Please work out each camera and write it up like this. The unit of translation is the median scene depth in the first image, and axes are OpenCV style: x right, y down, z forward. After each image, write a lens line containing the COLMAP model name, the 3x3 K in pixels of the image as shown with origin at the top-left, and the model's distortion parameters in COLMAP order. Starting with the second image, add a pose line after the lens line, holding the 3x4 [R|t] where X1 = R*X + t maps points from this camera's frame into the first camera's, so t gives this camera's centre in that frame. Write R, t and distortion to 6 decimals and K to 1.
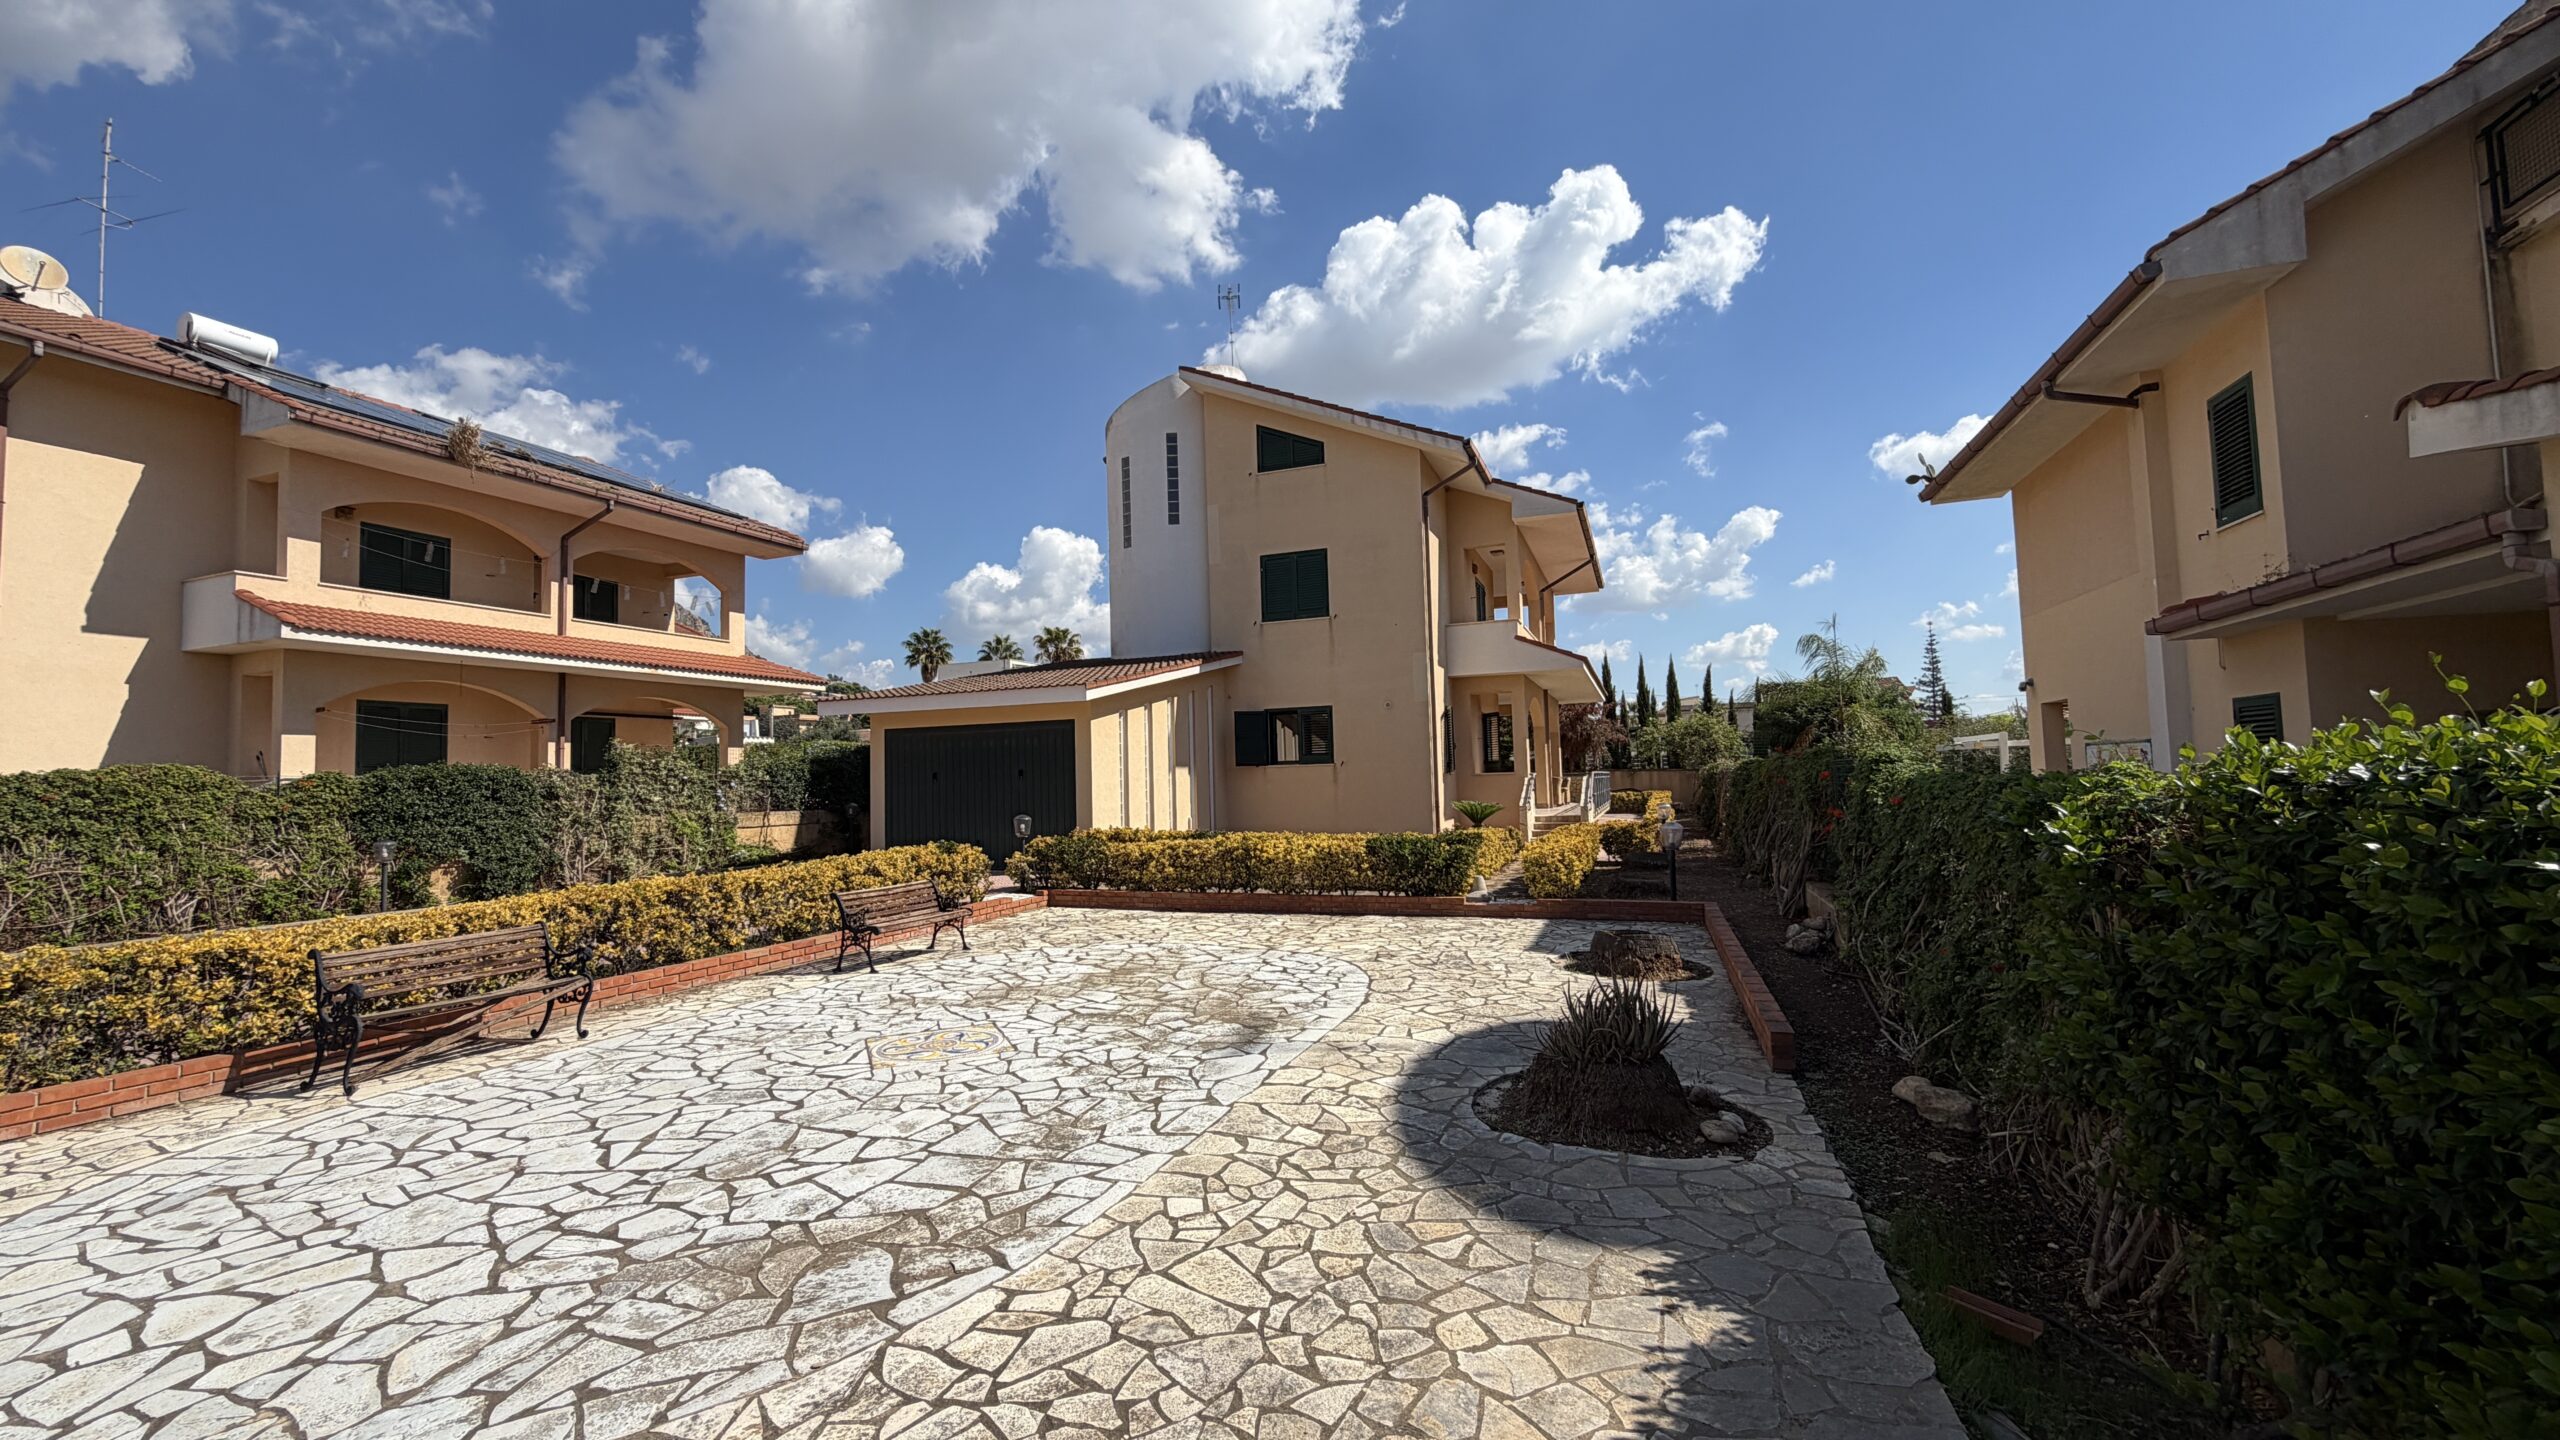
lens RADIAL K [[1024.3, 0, 1261.8], [0, 1024.3, 707.8], [0, 0, 1]] dist [0.003700, -0.000634]
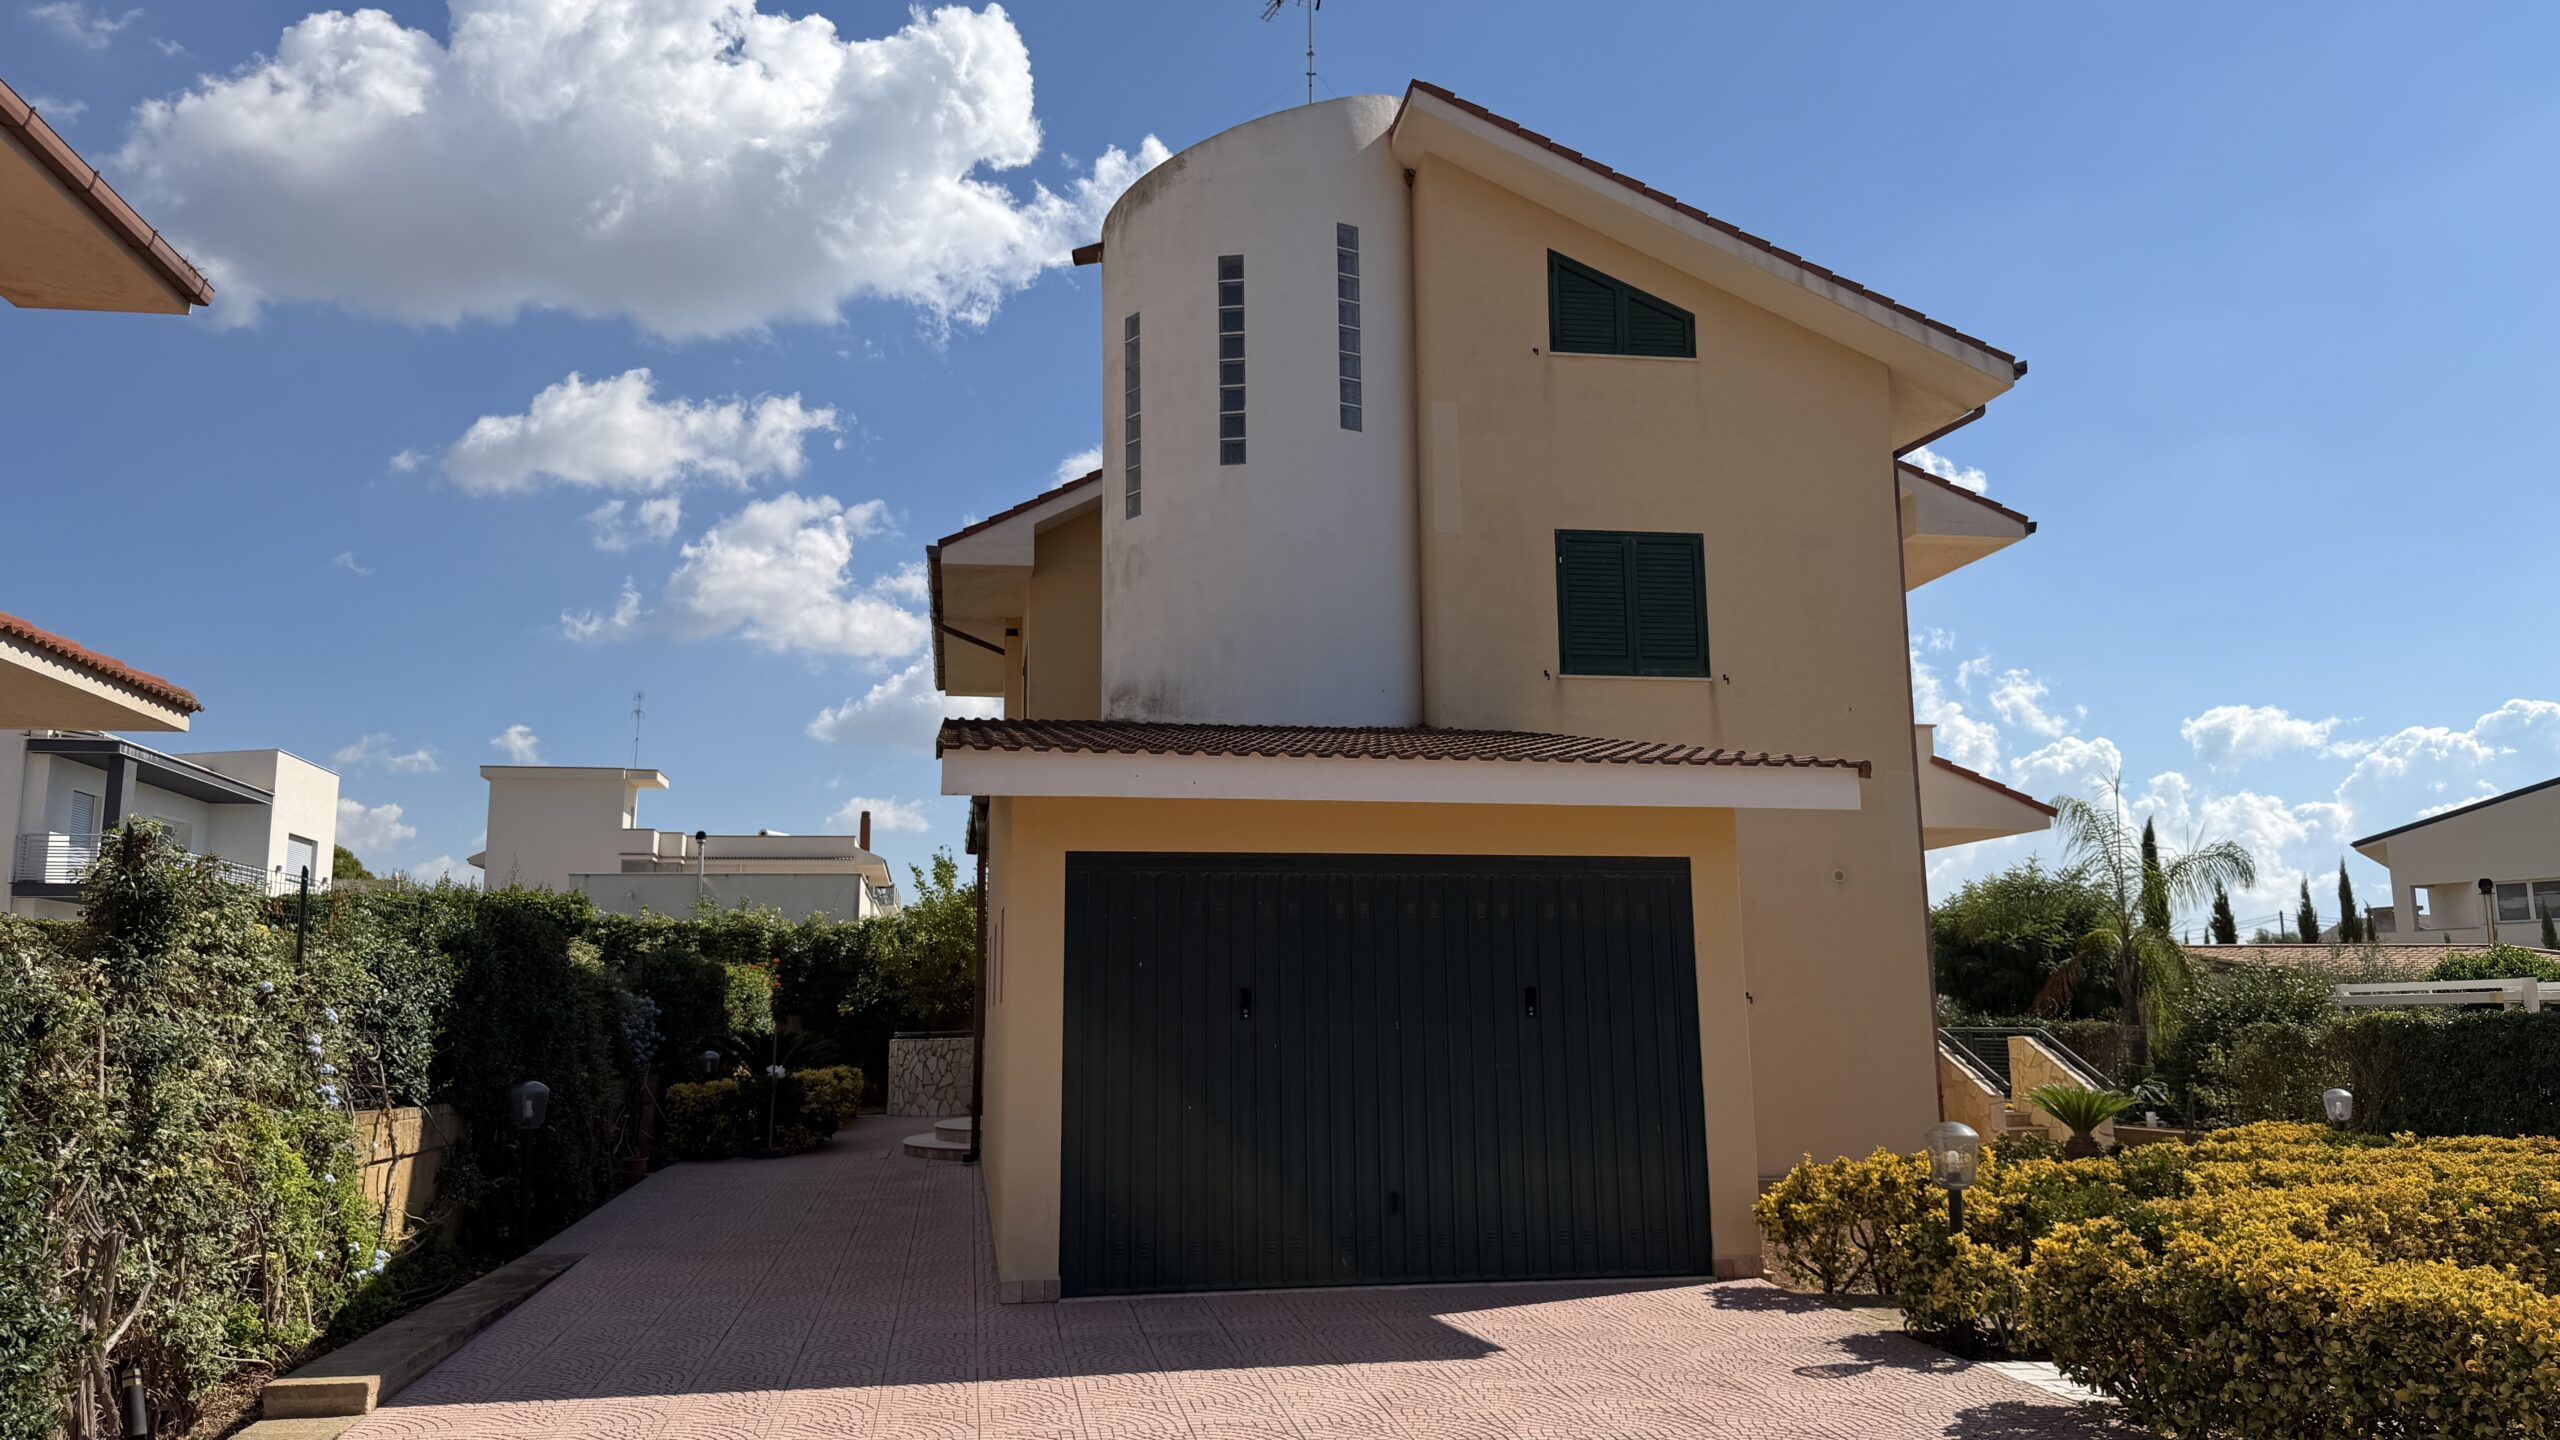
lens RADIAL K [[1826.0, 0, 1258.0], [0, 1826.0, 725.3], [0, 0, 1]] dist [0.046699, -0.050522]
pose [[0.853330, 0.102800, 0.511136, -0.537388], [-0.050963, 0.992120, -0.114455, 0.038227], [-0.518874, 0.071619, 0.851845, 0.401213]]
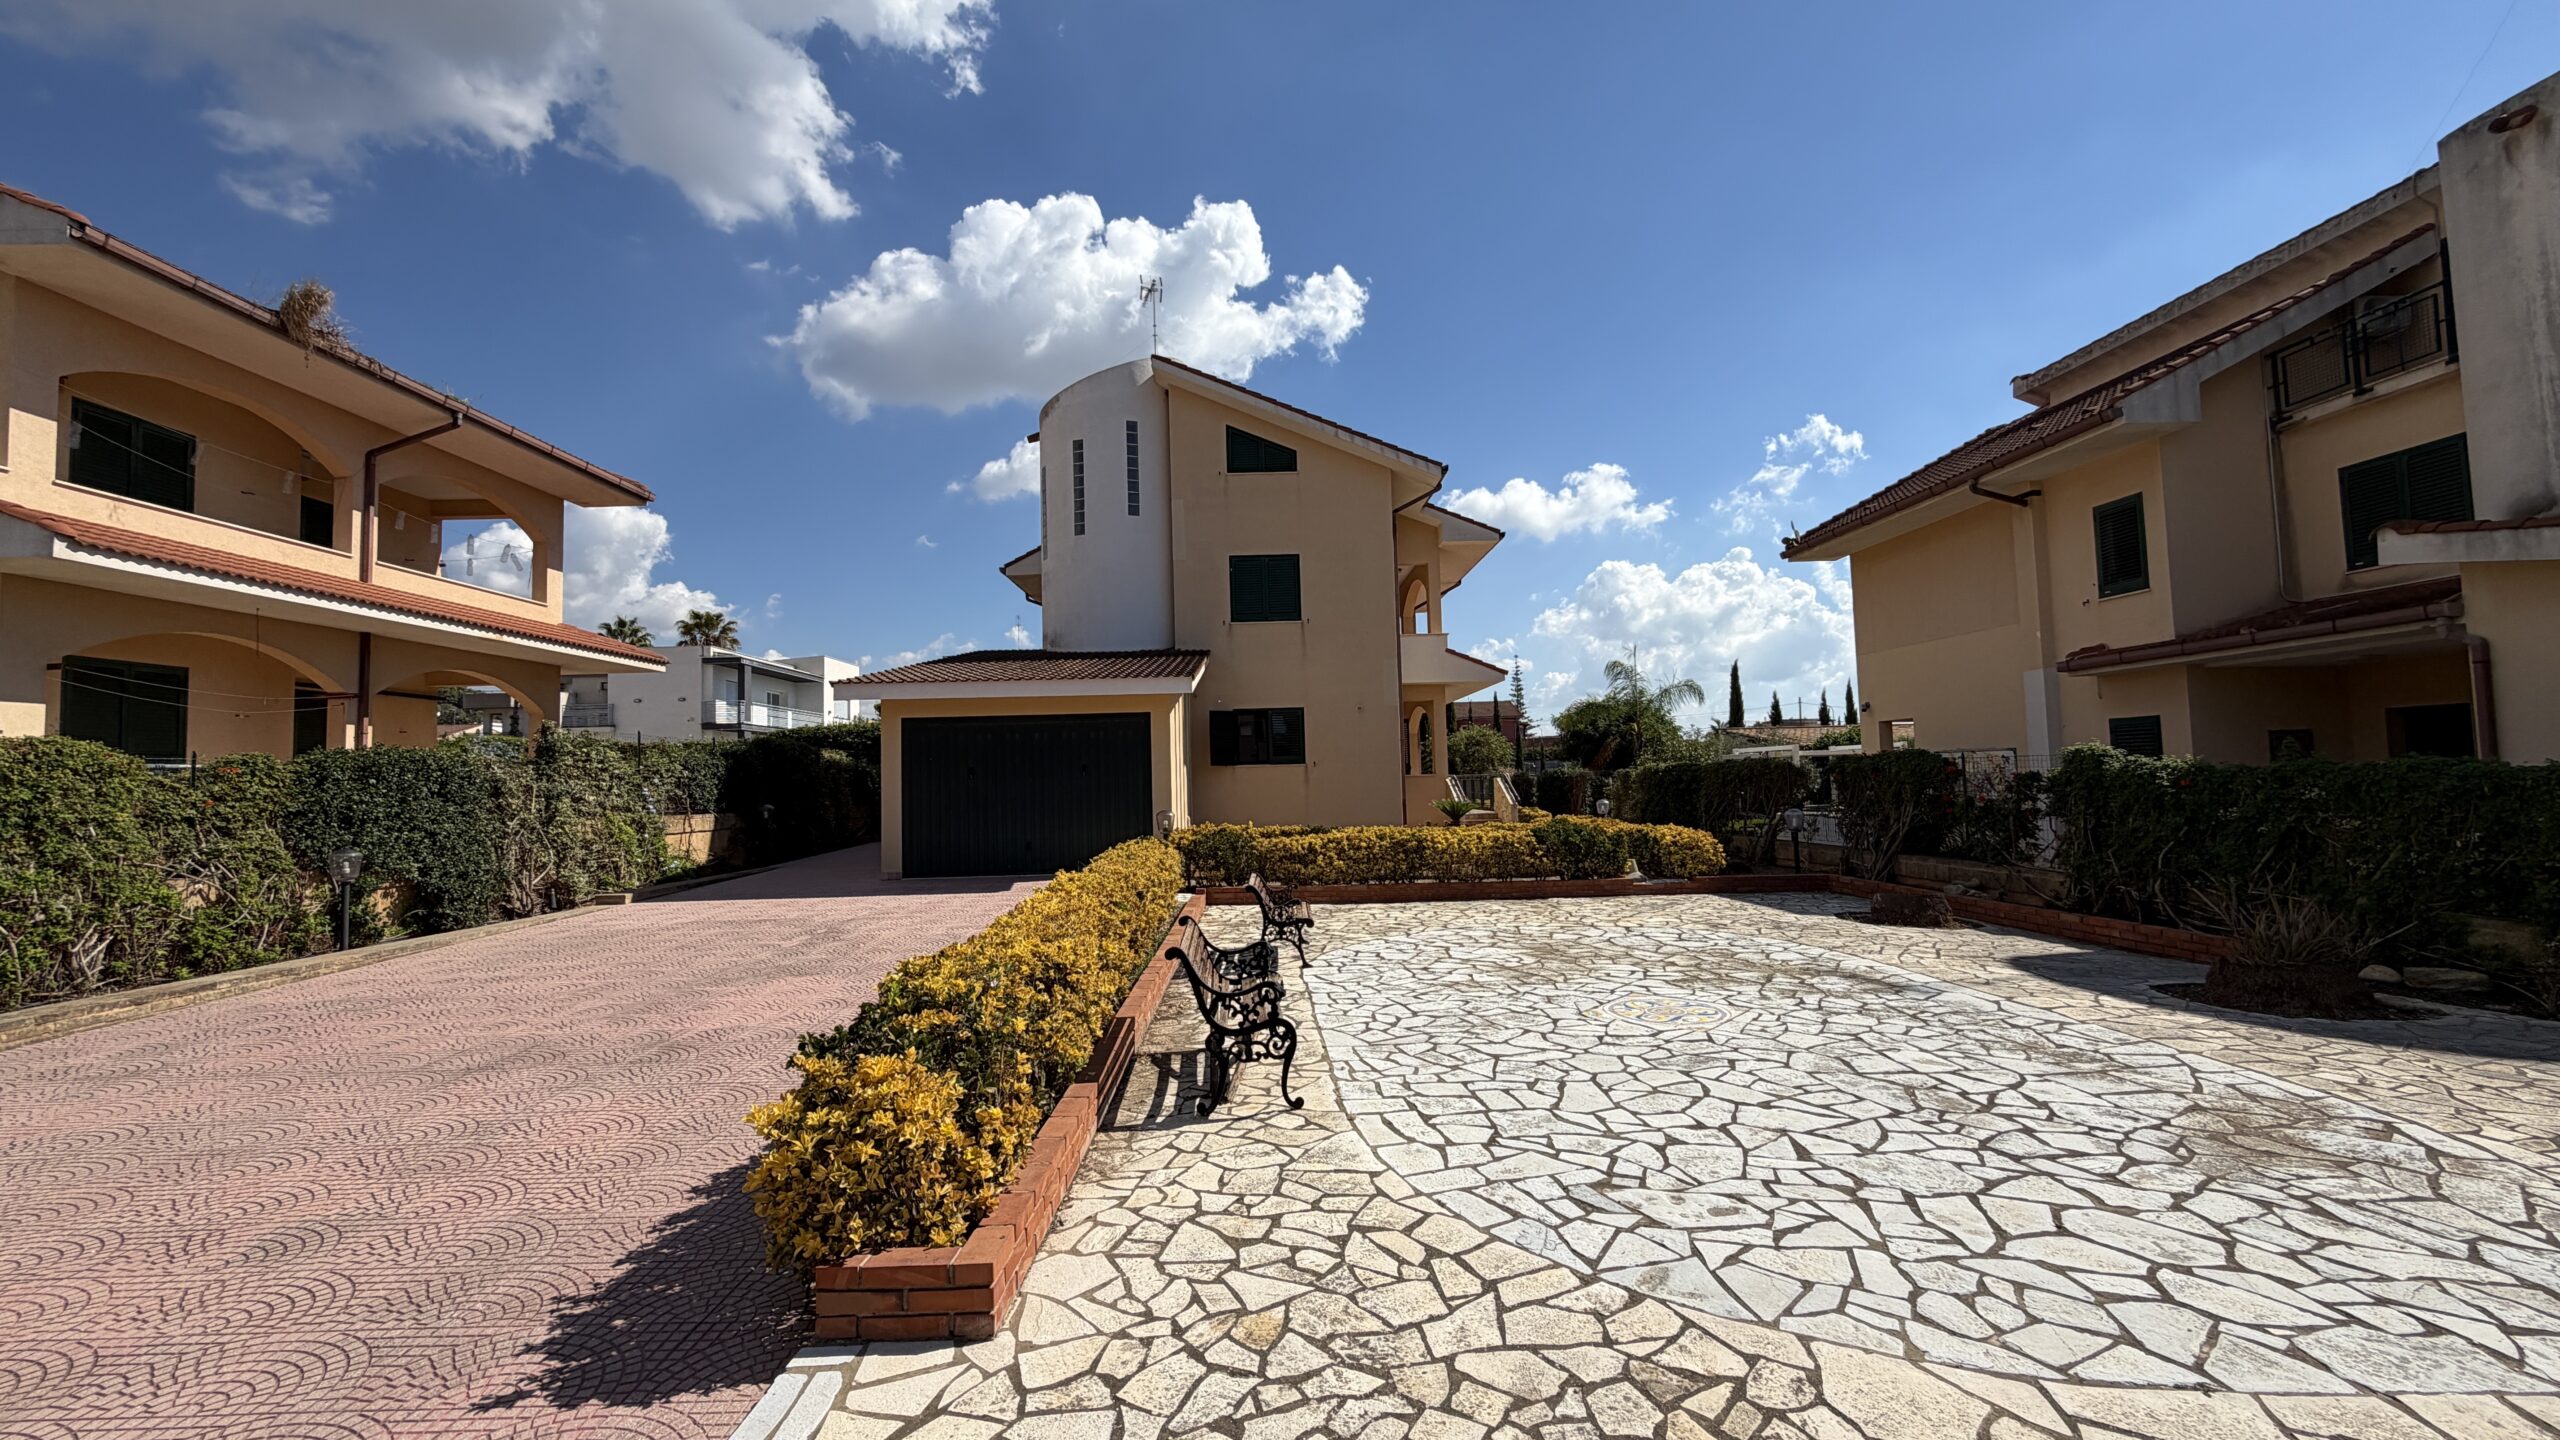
lens RADIAL K [[1024.3, 0, 1261.6], [0, 1024.3, 738.0], [0, 0, 1]] dist [0.003700, -0.000634]
pose [[0.927656, 0.019912, 0.372904, -0.354334], [-0.027490, 0.999509, 0.015013, 0.014029], [-0.372422, -0.024178, 0.927749, 0.059359]]
